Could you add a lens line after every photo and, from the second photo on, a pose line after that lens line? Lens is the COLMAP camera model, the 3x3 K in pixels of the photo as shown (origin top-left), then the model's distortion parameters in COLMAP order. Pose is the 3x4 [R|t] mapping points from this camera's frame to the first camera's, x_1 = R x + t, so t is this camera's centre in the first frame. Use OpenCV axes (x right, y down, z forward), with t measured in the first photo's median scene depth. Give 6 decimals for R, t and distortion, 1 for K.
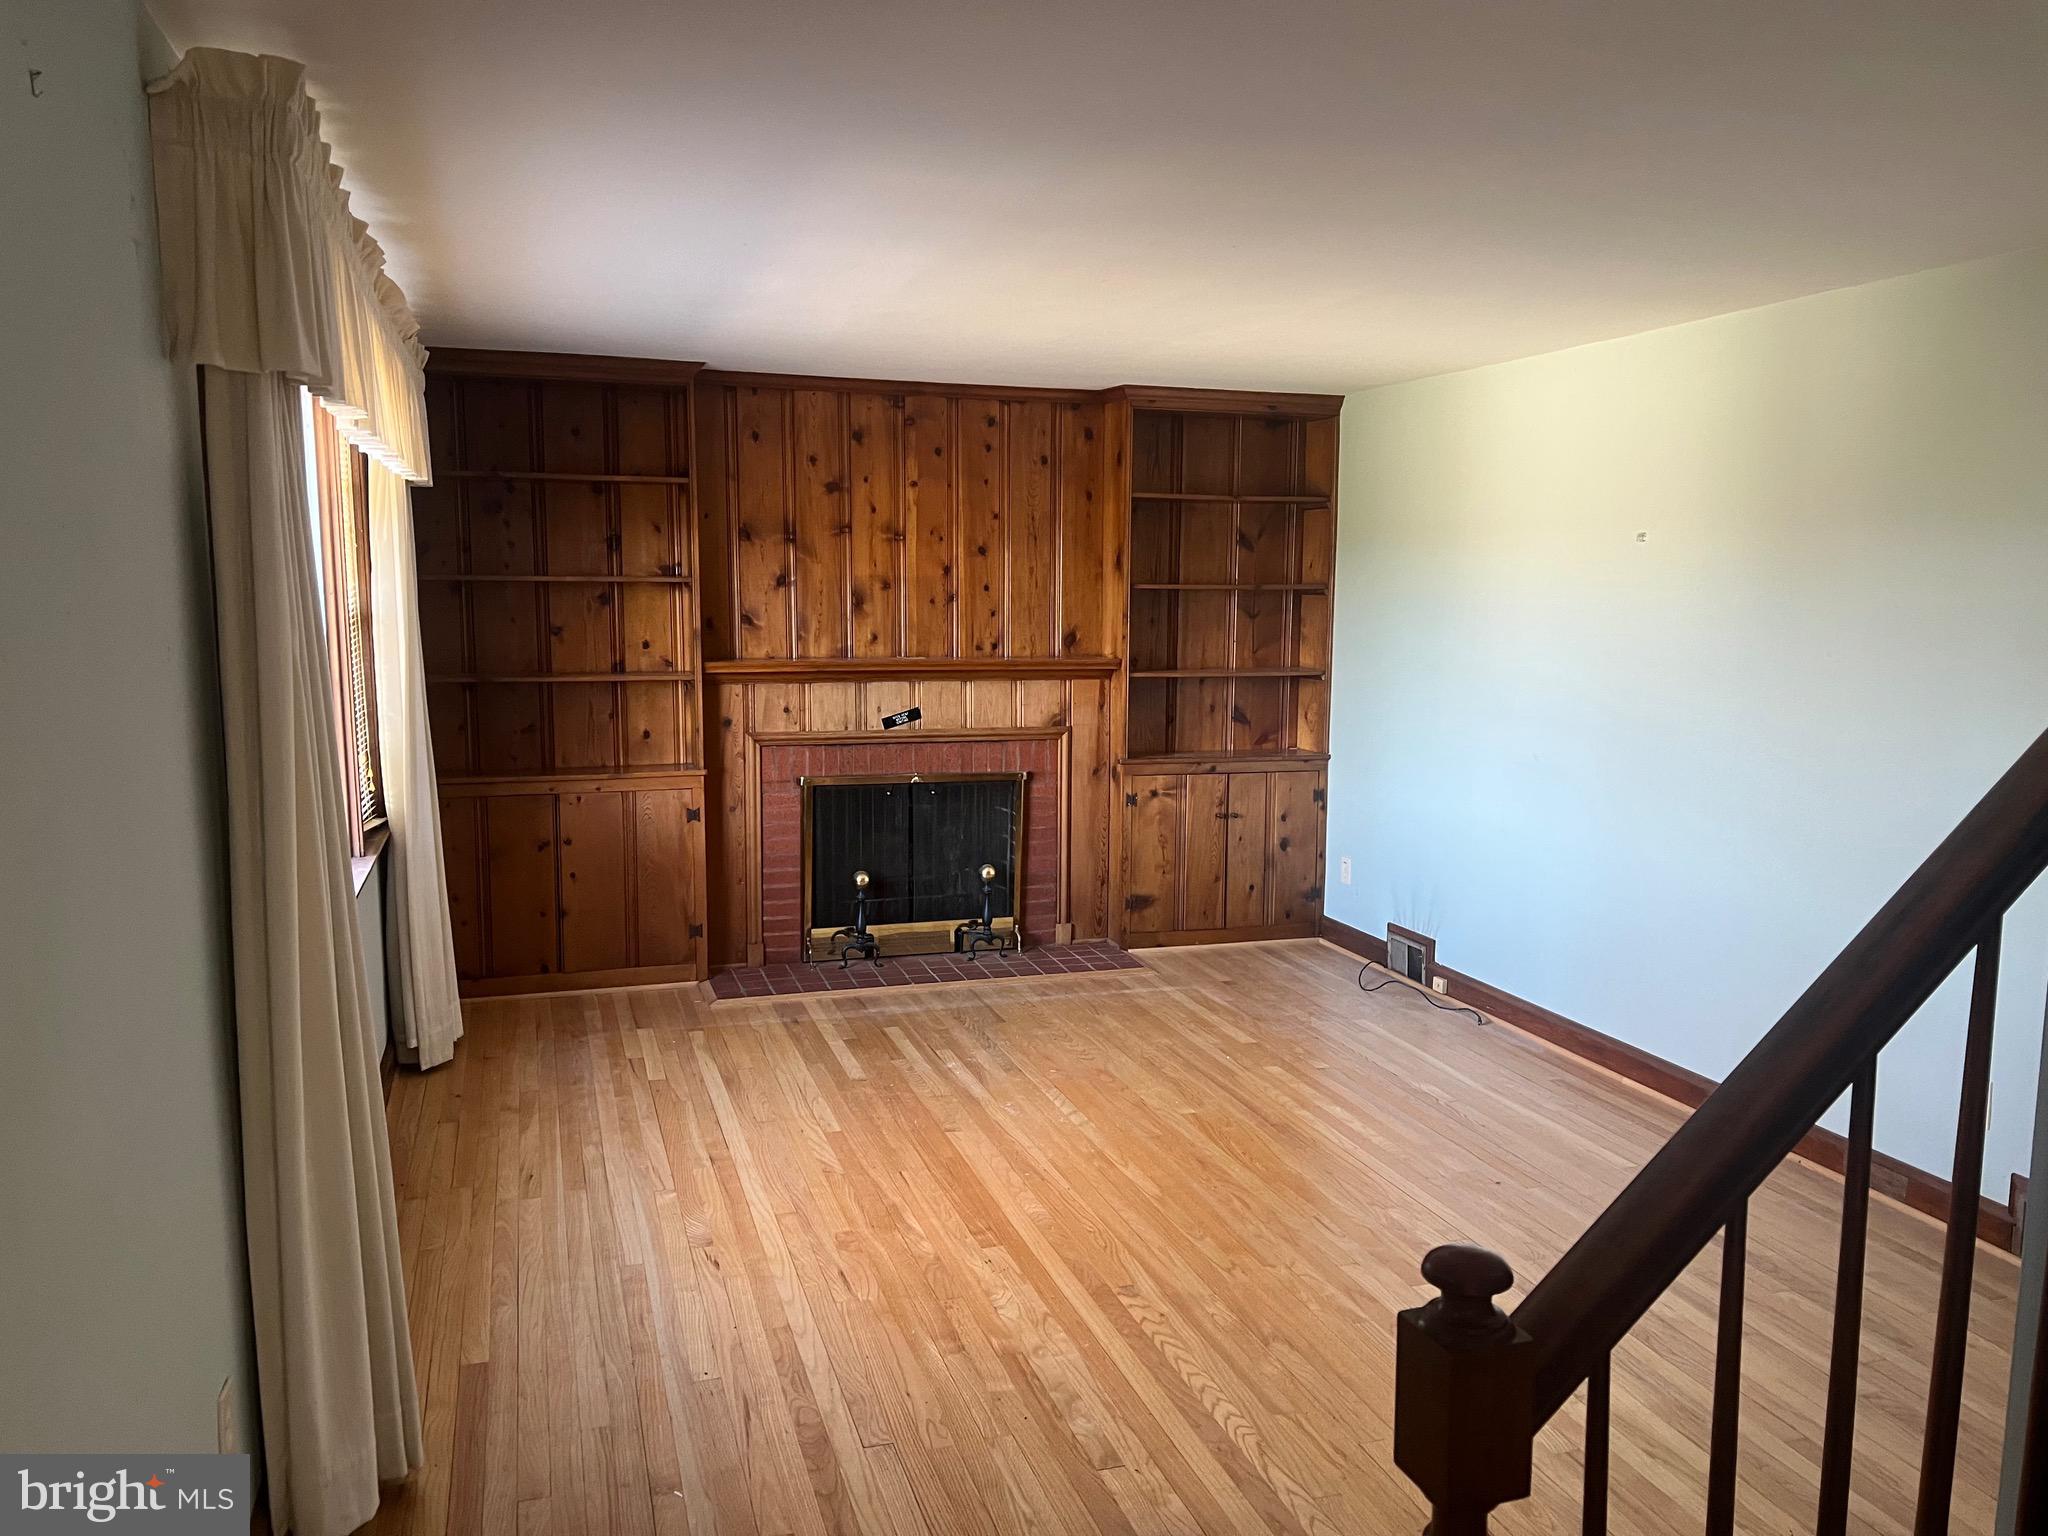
lens RADIAL K [[1544.2, 0, 1014.6], [0, 1544.2, 773.3], [0, 0, 1]] dist [0.196091, -0.349815]
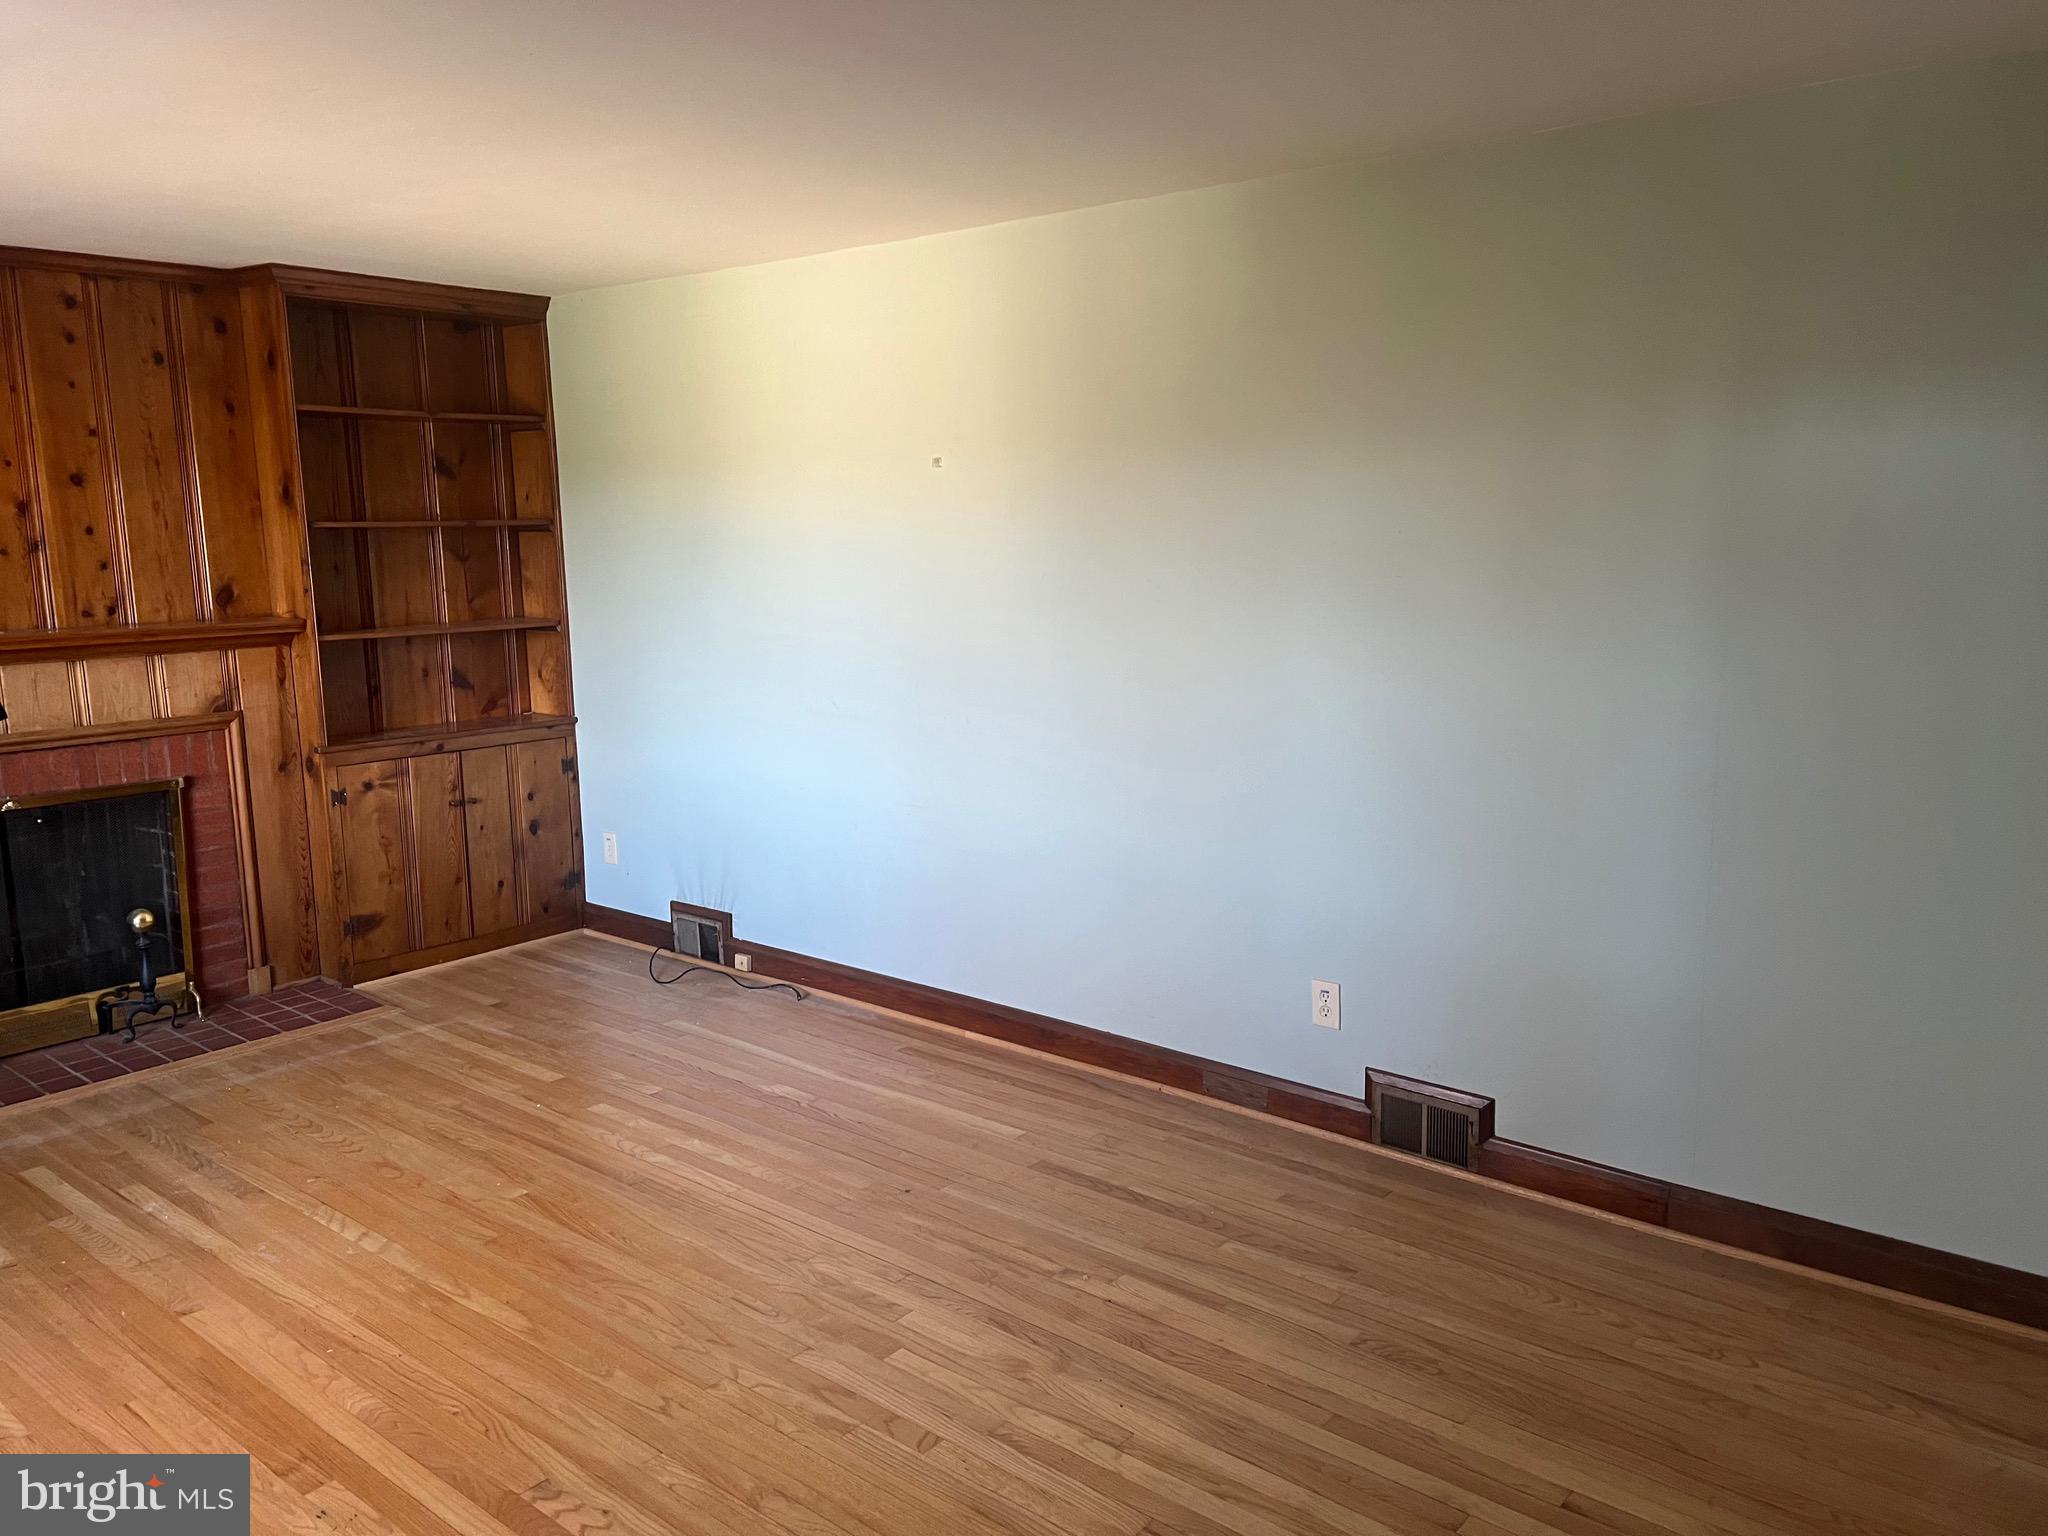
lens RADIAL K [[1548.3, 0, 1015.5], [0, 1548.3, 760.1], [0, 0, 1]] dist [0.062409, -0.065145]
pose [[0.844445, -0.105103, 0.525230, -0.051893], [0.088513, 0.994460, 0.056692, -0.017165], [-0.528279, -0.001384, 0.849070, 0.153837]]
